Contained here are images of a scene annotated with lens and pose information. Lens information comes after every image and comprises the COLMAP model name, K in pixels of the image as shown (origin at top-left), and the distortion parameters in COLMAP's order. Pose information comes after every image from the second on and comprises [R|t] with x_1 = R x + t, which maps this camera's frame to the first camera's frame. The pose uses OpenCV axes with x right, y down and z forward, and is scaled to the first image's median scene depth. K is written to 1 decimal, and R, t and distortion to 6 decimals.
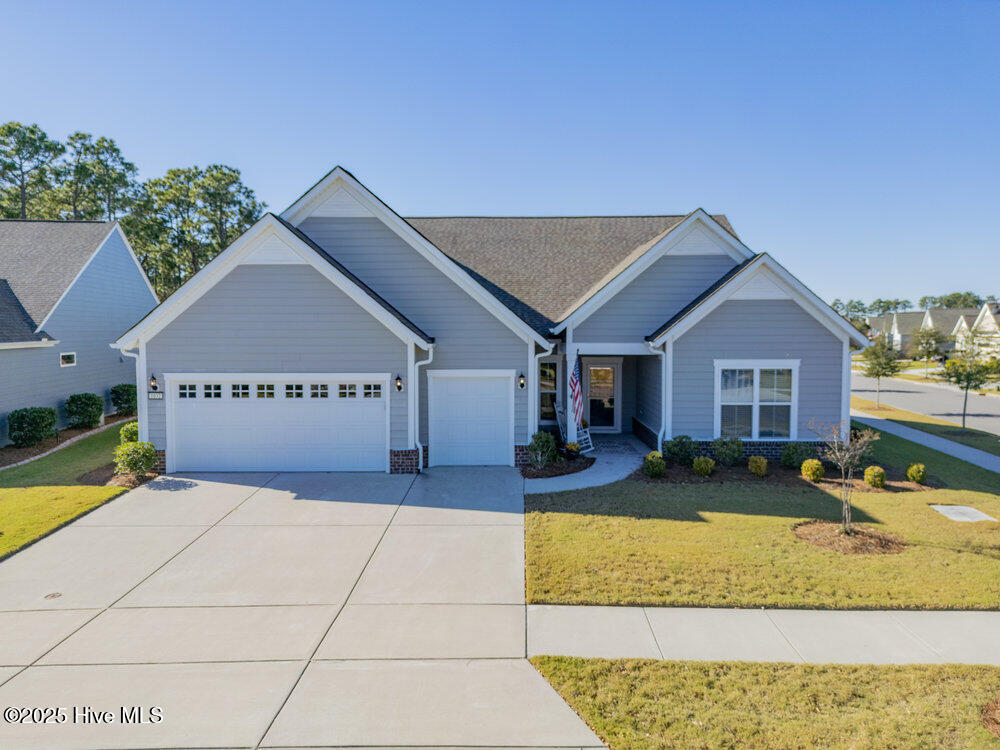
lens RADIAL K [[724.2, 0, 500.0], [0, 724.2, 375.0], [0, 0, 1]] dist [0.088086, -0.099974]
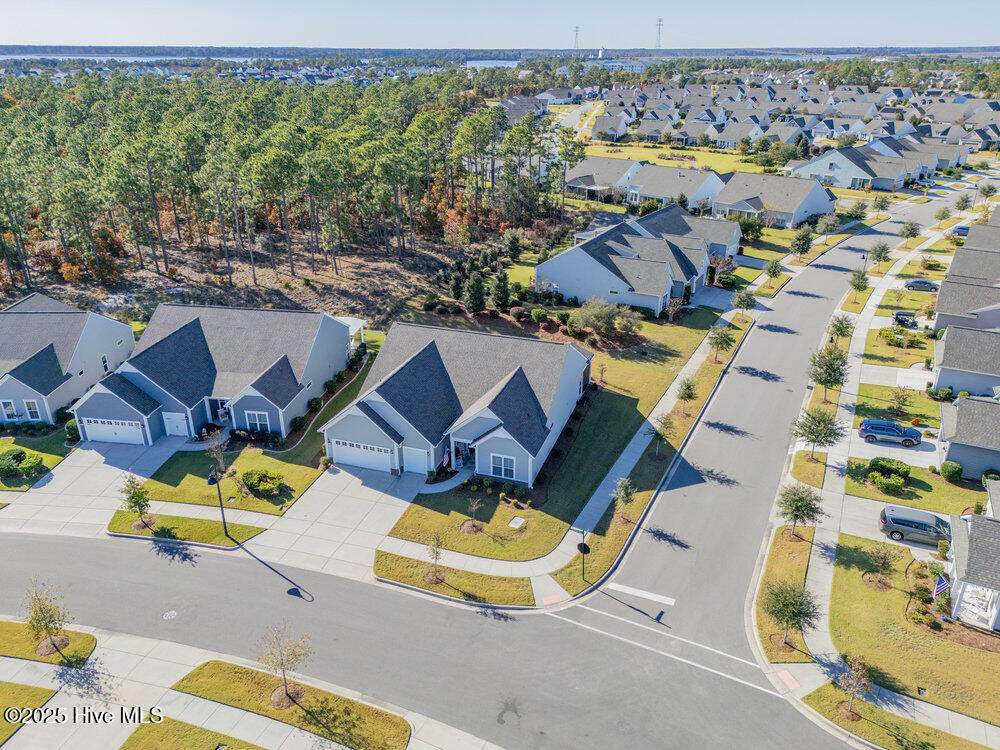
lens RADIAL K [[724.2, 0, 500.0], [0, 724.2, 375.0], [0, 0, 1]] dist [0.088086, -0.099974]
pose [[0.953817, 0.125014, -0.273138, 1.499272], [-0.023559, 0.937616, 0.346873, -1.856096], [0.299463, -0.324419, 0.897260, -2.184489]]
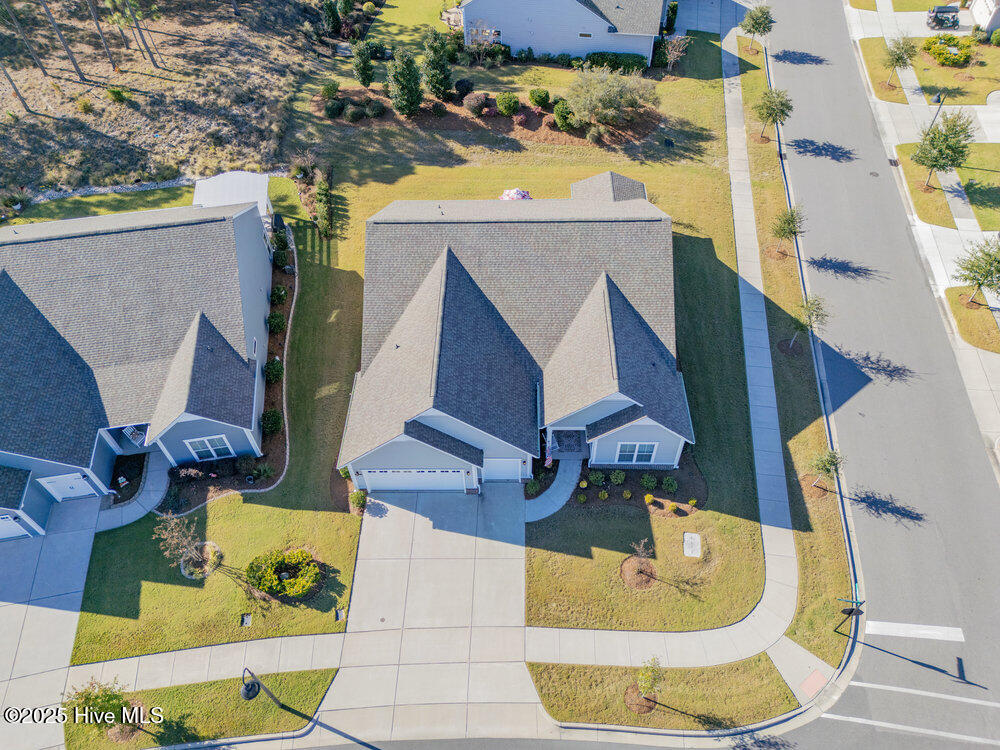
lens RADIAL K [[712.0, 0, 500.0], [0, 712.0, 375.0], [0, 0, 1]] dist [0.034442, -0.008846]
pose [[0.999781, -0.018534, -0.009693, -0.020129], [0.019825, 0.692007, 0.721619, -2.113071], [-0.006667, -0.721653, 0.692223, -0.331347]]
